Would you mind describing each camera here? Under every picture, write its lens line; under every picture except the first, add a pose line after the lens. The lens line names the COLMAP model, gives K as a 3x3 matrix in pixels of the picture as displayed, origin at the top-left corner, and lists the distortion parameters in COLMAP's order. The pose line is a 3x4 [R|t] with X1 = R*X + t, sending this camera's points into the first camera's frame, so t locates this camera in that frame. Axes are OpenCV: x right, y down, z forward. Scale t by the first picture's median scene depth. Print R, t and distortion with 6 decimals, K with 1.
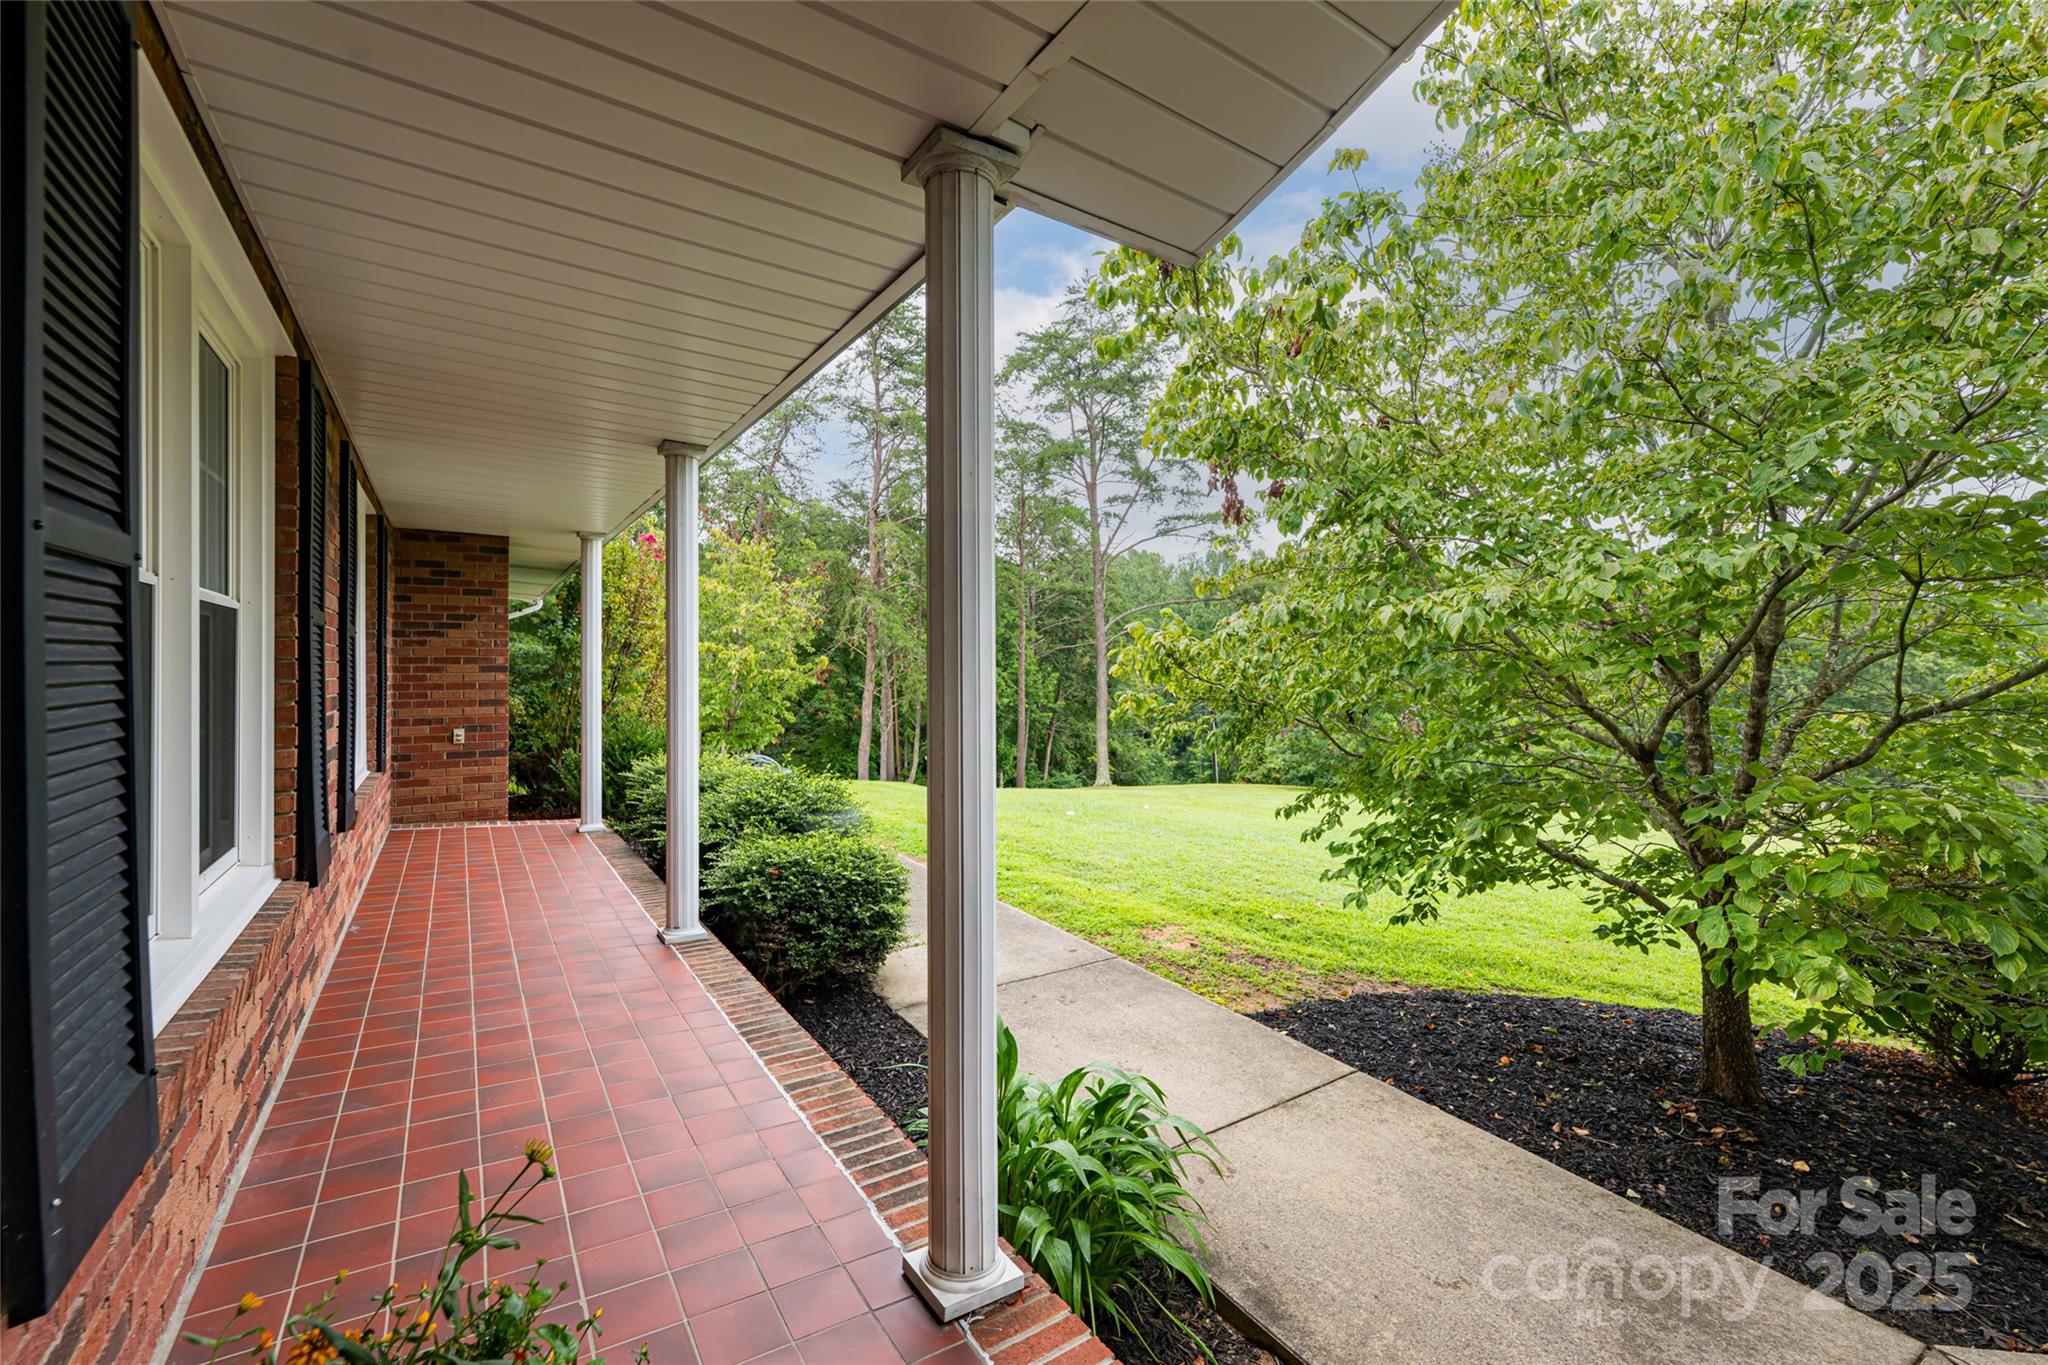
lens RADIAL K [[848.5, 0, 1025.3], [0, 848.5, 676.2], [0, 0, 1]] dist [-0.002770, -0.000094]
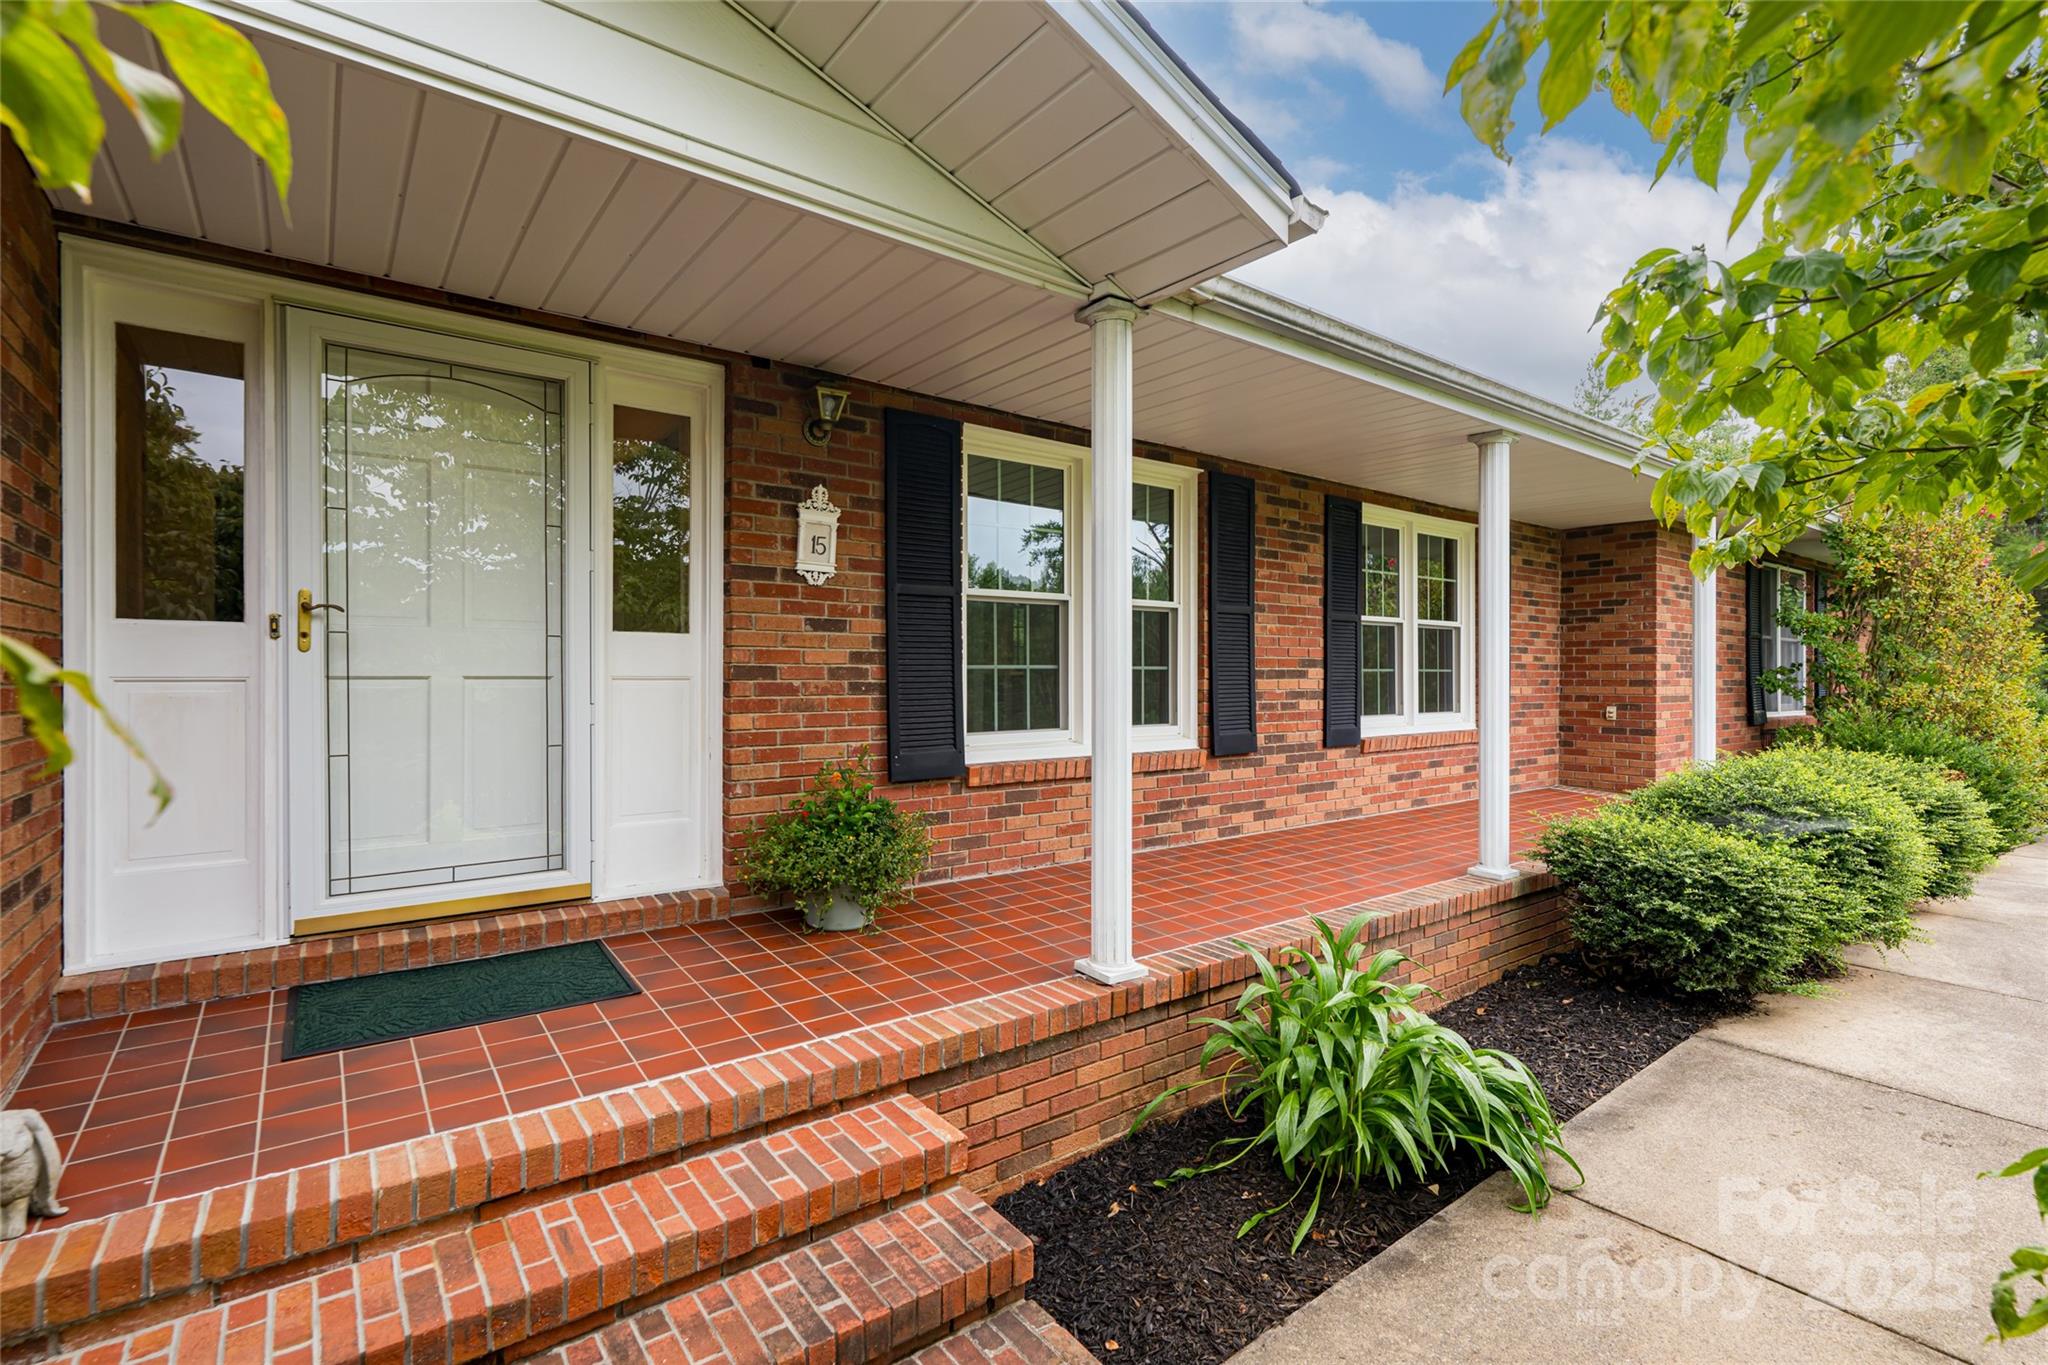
lens RADIAL K [[933.5, 0, 1025.8], [0, 933.5, 673.2], [0, 0, 1]] dist [0.001762, 0.000158]
pose [[0.058455, 0.000191, -0.998290, 0.485951], [-0.007605, 0.999971, -0.000254, 0.026233], [0.998261, 0.007607, 0.058454, 0.186272]]
